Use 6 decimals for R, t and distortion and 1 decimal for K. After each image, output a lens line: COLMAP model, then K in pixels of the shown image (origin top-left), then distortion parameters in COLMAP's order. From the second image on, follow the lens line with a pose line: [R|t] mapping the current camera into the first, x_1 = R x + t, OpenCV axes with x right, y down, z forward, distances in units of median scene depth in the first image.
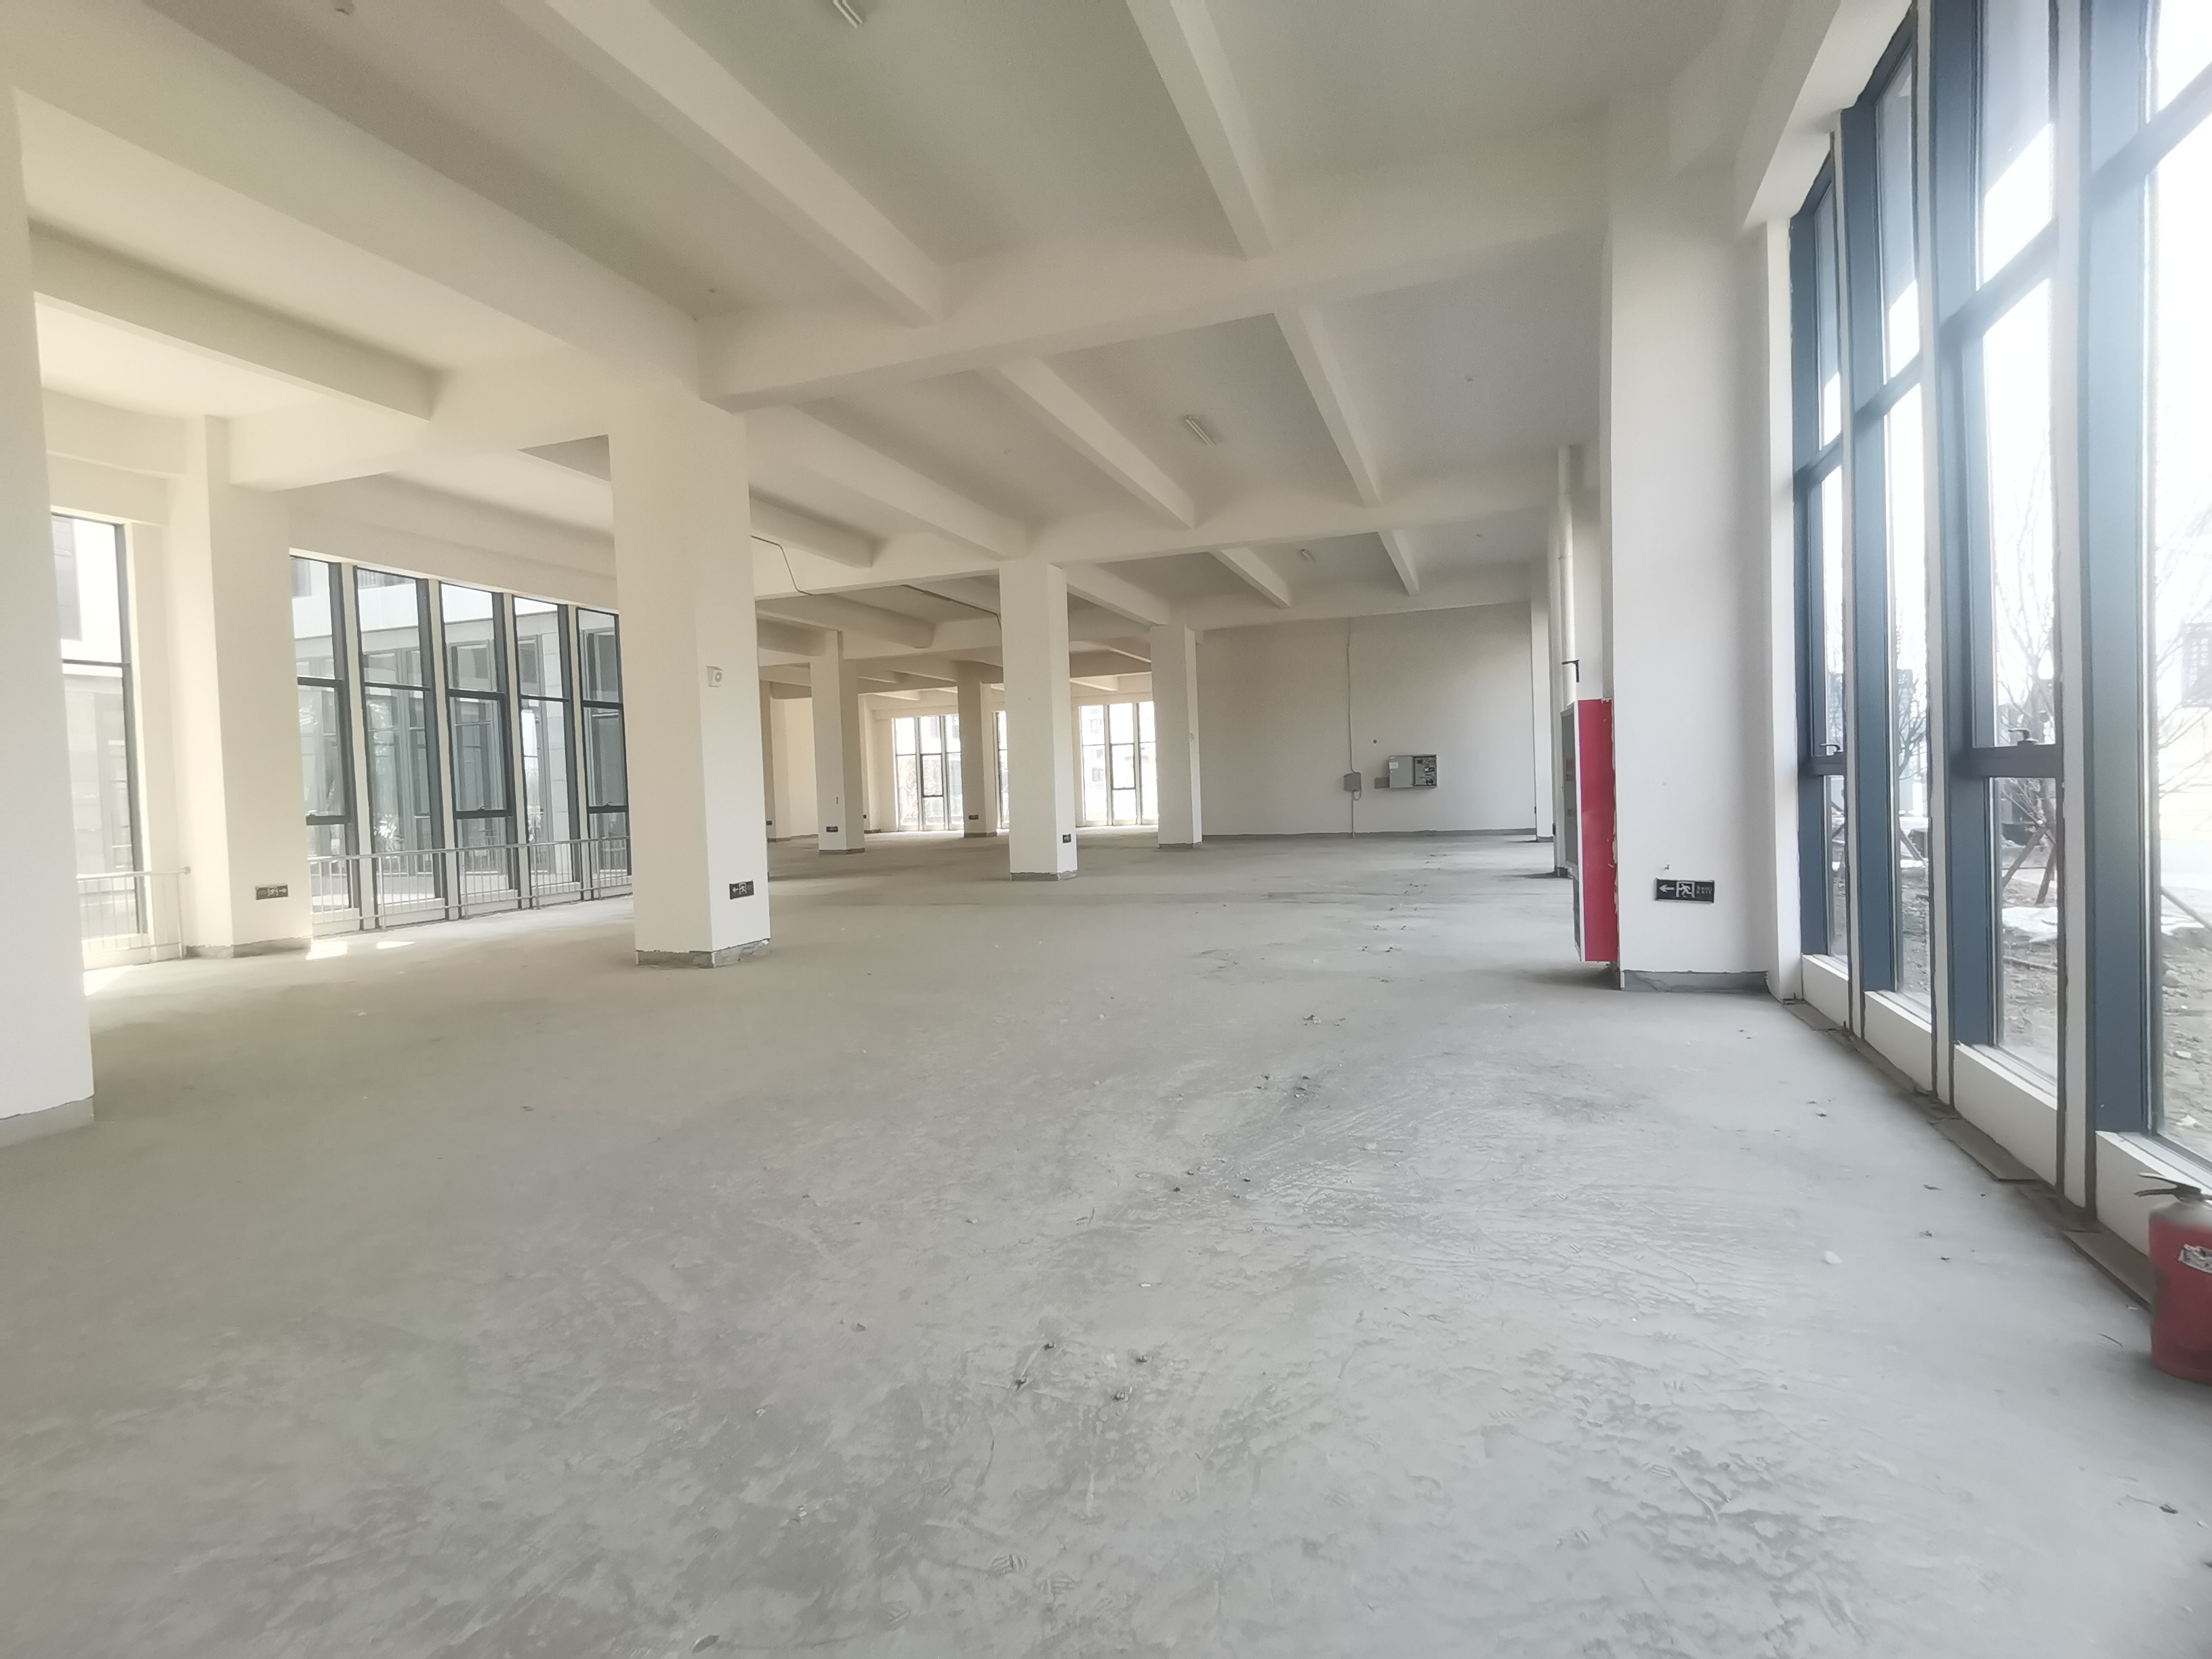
lens RADIAL K [[1126.4, 0, 1101.1], [0, 1126.4, 827.3], [0, 0, 1]] dist [0.050371, 0.000104]
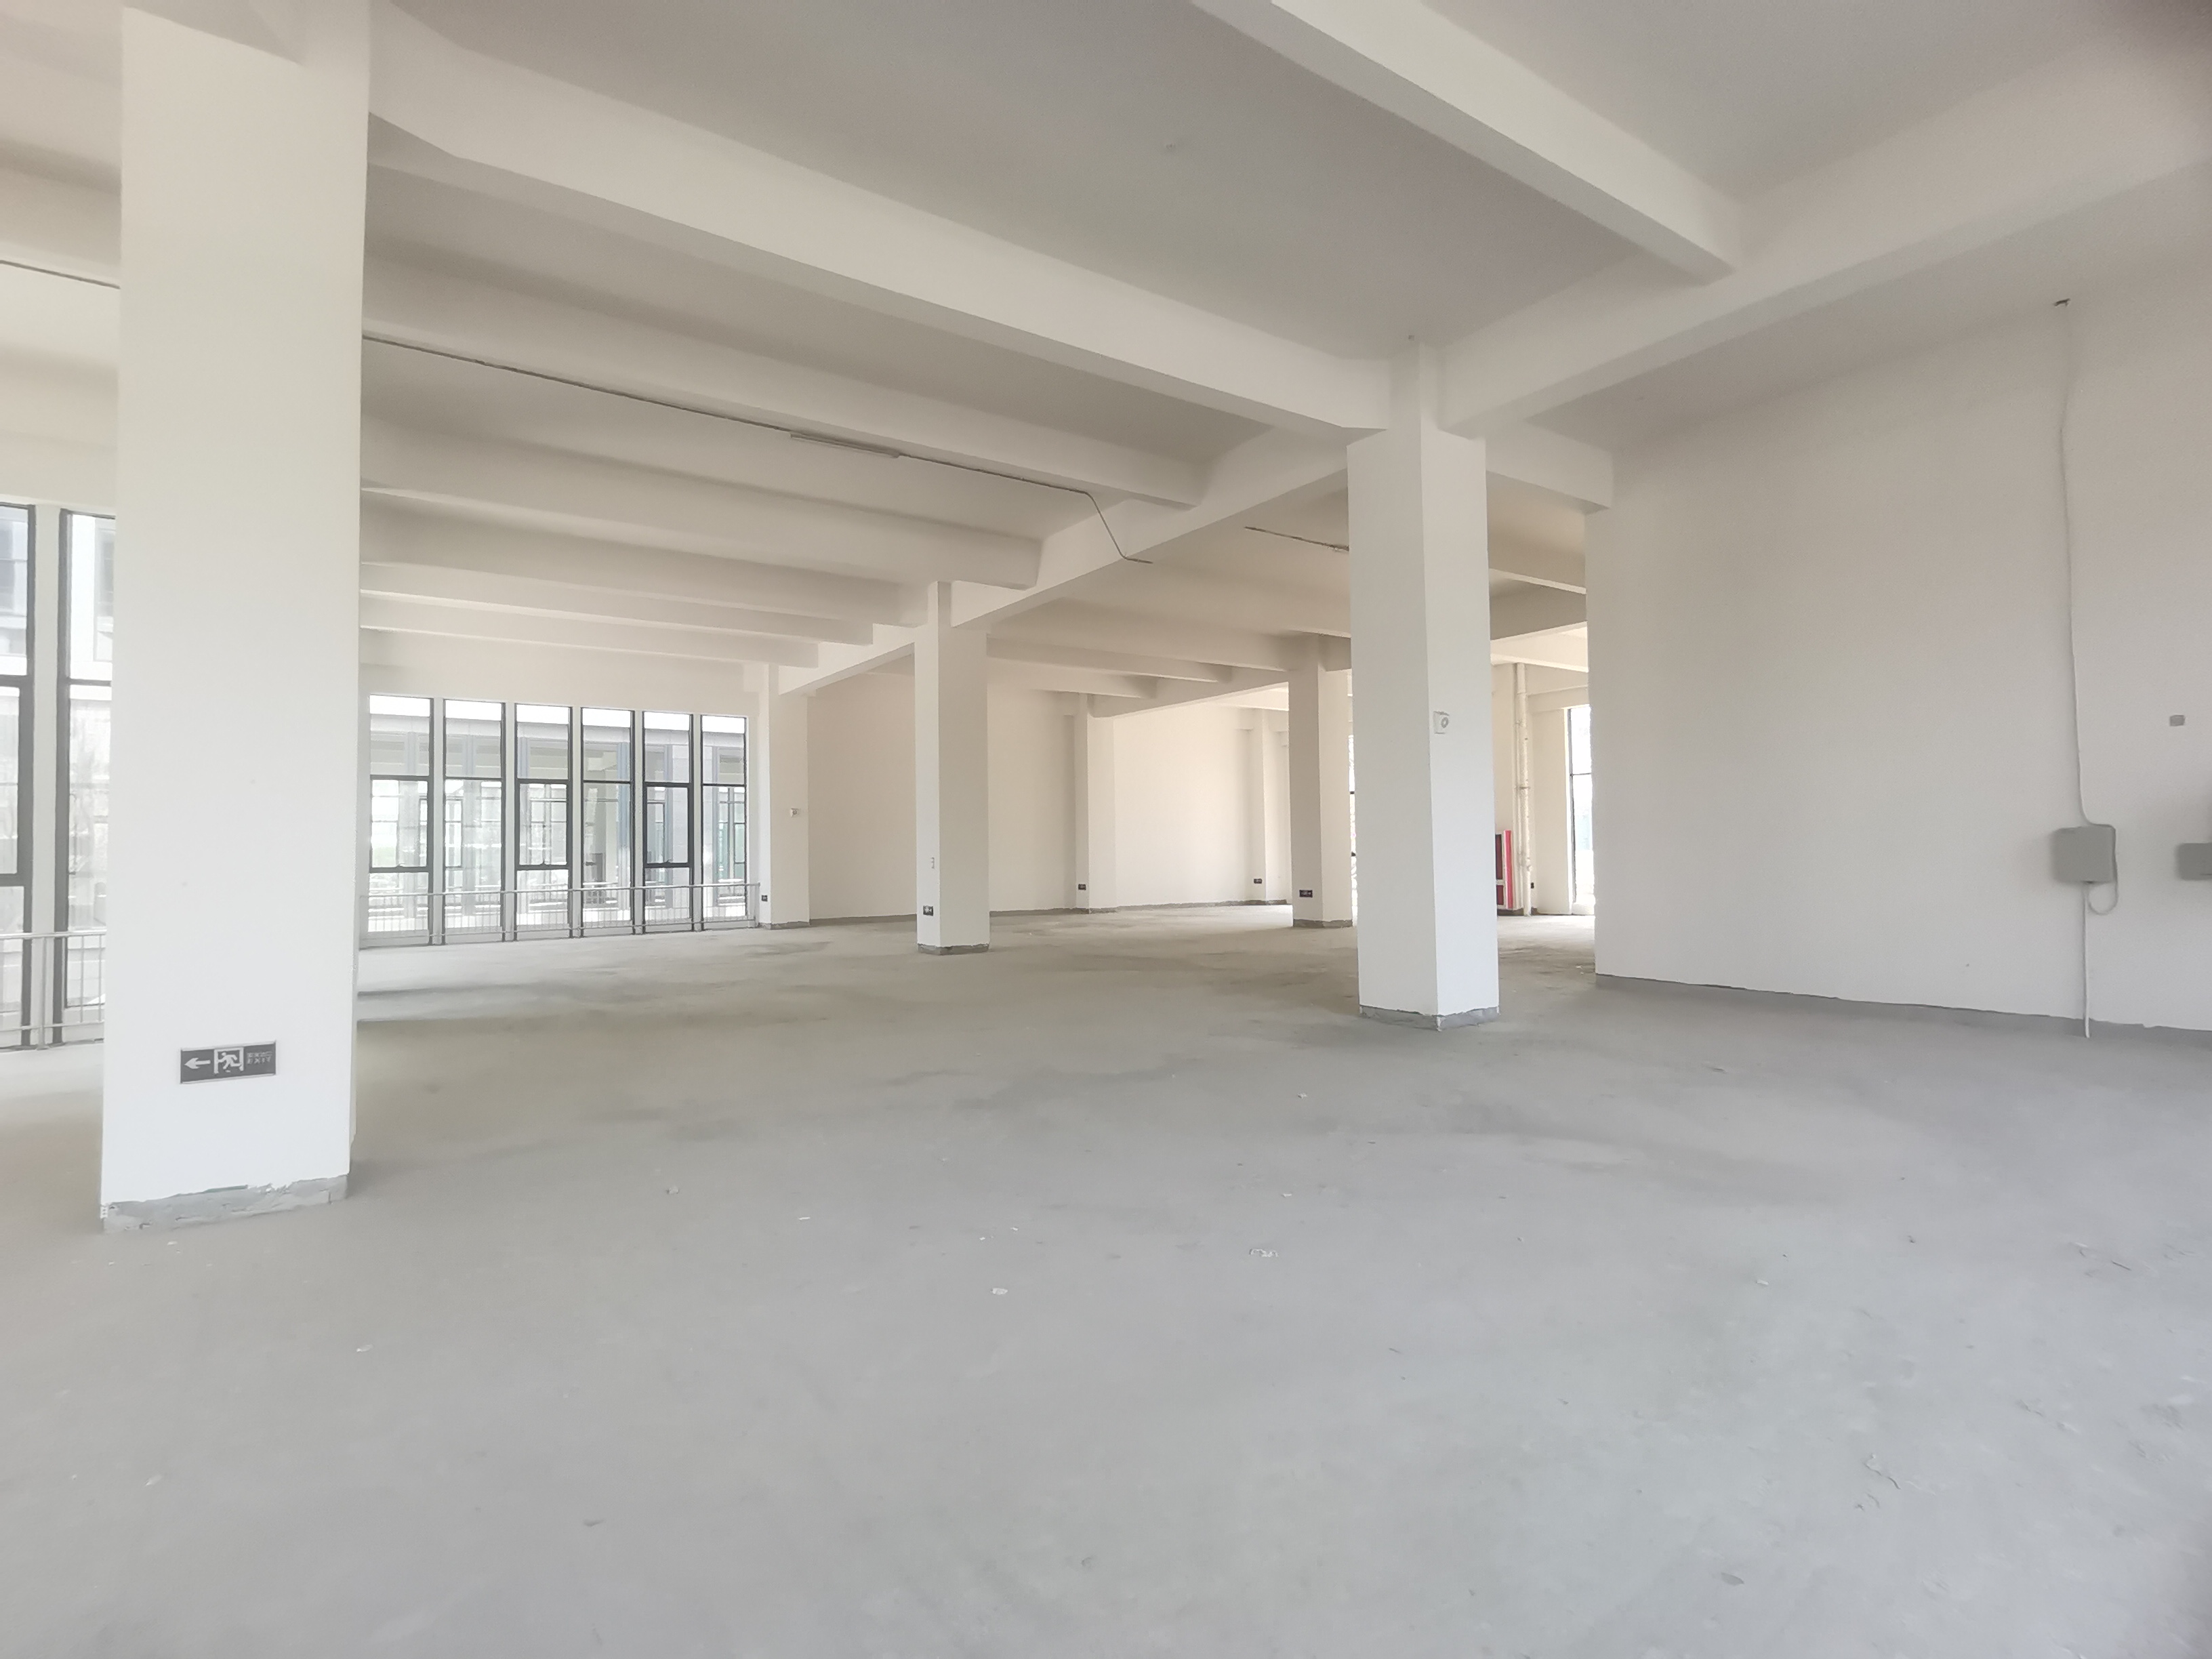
lens RADIAL K [[1126.4, 0, 1115.9], [0, 1126.4, 826.2], [0, 0, 1]] dist [0.050371, 0.000104]
pose [[0.812839, 0.008943, -0.582420, 0.192342], [-0.032930, 0.998989, -0.030618, -0.029202], [0.581557, 0.044067, 0.812311, 0.591398]]
